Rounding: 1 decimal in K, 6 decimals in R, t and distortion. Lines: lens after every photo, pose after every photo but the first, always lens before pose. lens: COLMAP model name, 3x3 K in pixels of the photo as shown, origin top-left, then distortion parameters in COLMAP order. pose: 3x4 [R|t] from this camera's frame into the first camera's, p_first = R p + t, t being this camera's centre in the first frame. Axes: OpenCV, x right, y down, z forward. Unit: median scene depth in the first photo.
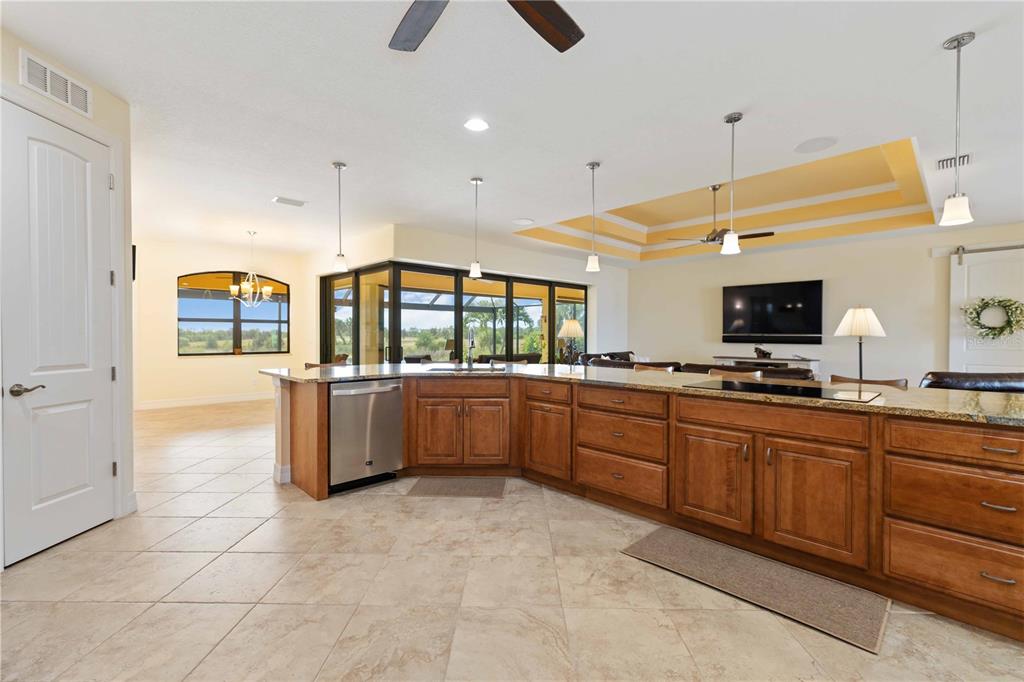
lens RADIAL K [[444.1, 0, 511.3], [0, 444.1, 341.2], [0, 0, 1]] dist [0.006049, -0.001012]
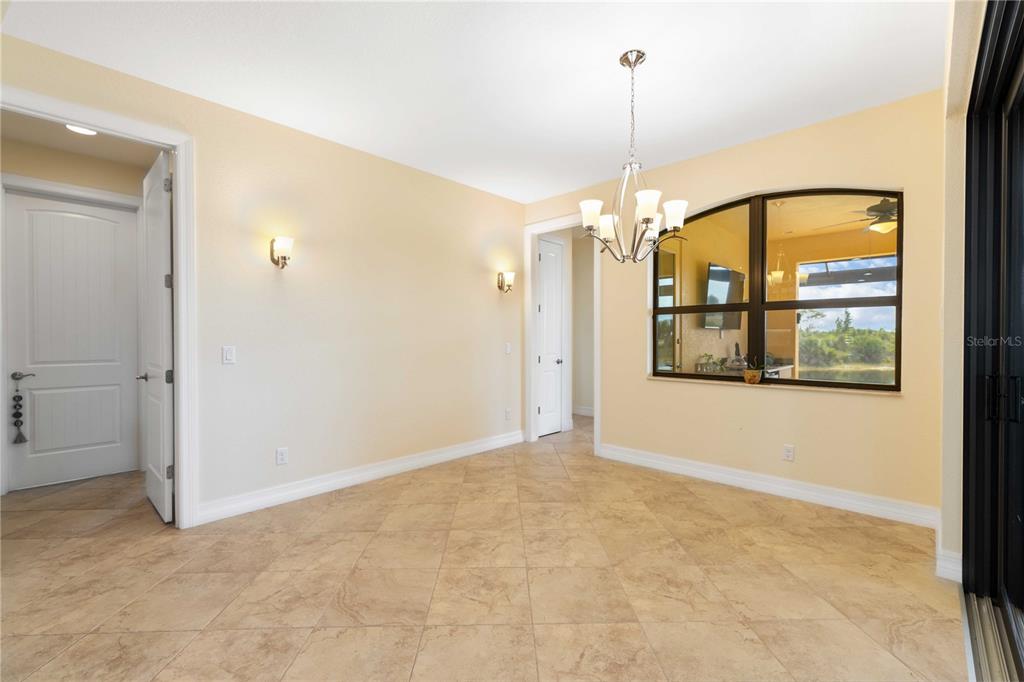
lens RADIAL K [[444.1, 0, 519.5], [0, 444.1, 340.4], [0, 0, 1]] dist [0.006049, -0.001012]
pose [[0.059346, 0.004346, -0.998228, -0.384892], [-0.013567, 0.999902, 0.003547, -0.024773], [0.998145, 0.013332, 0.059399, 1.606122]]
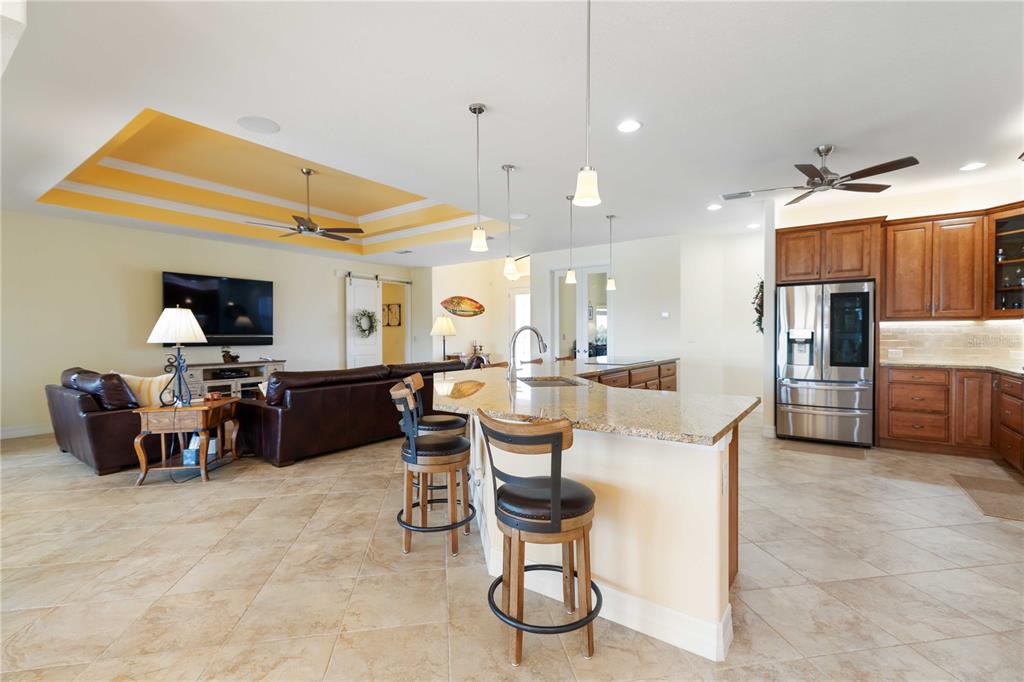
lens RADIAL K [[479.5, 0, 516.5], [0, 479.5, 341.3], [0, 0, 1]] dist [-0.006113, 0.003348]
pose [[-0.205344, -0.017384, 0.978536, -0.960049], [0.020803, 0.999539, 0.022122, -0.026894], [-0.978469, 0.024899, -0.204887, 1.298114]]
